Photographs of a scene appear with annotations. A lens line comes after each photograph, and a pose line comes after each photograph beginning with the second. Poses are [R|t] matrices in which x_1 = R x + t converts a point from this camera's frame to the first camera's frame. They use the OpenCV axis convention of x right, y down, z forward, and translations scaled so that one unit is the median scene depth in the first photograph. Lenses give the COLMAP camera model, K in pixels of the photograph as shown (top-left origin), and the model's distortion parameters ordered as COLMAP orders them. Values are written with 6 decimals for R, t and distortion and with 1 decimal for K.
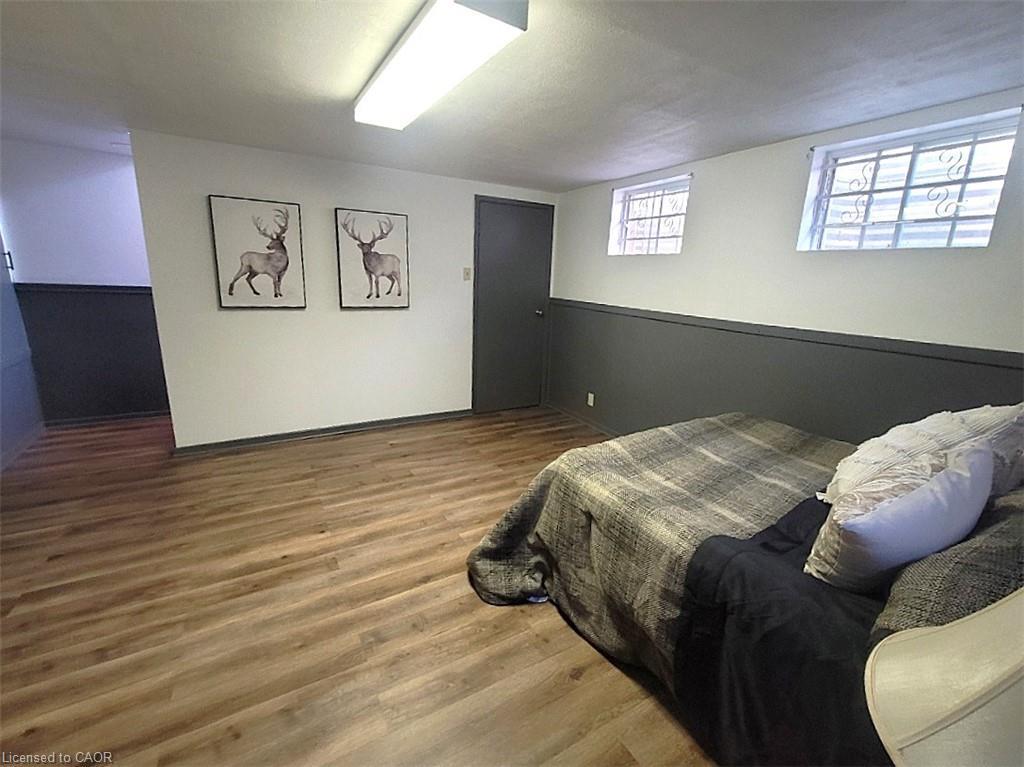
lens RADIAL K [[420.3, 0, 512.0], [0, 420.3, 383.5], [0, 0, 1]] dist [0.000839, -0.000296]
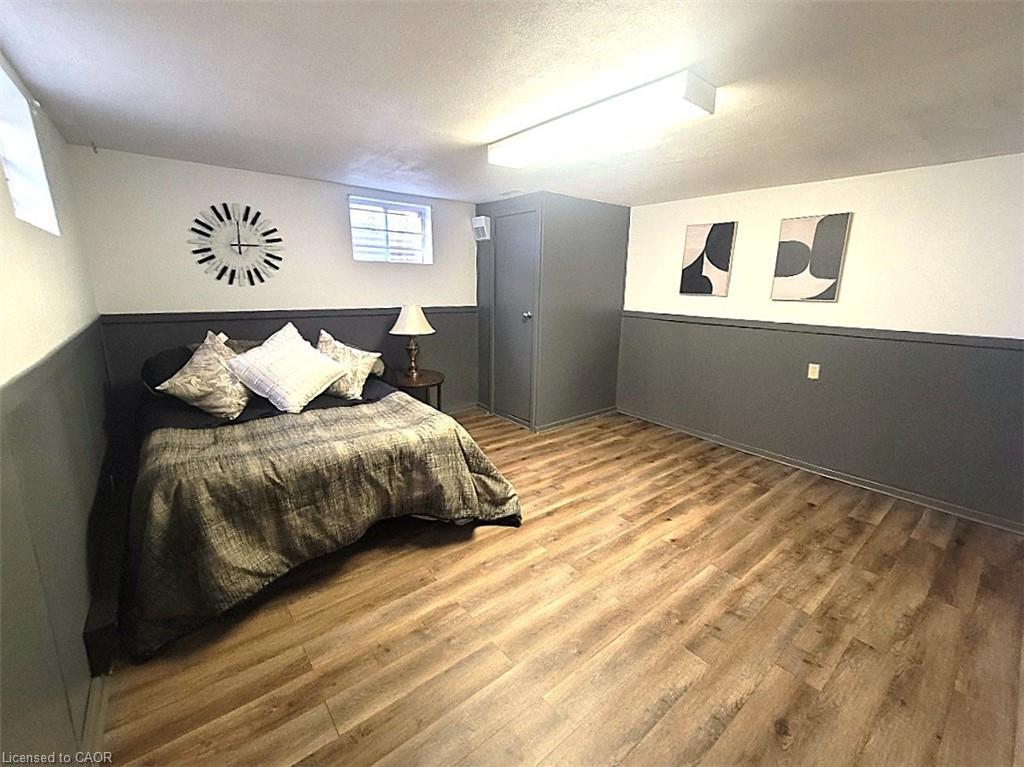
lens RADIAL K [[420.3, 0, 512.0], [0, 420.3, 383.5], [0, 0, 1]] dist [0.000839, -0.000296]
pose [[-0.983955, -0.019618, -0.177334, 0.155186], [-0.099766, 0.884519, 0.455711, -0.485760], [0.147915, 0.466091, -0.872284, 1.882377]]
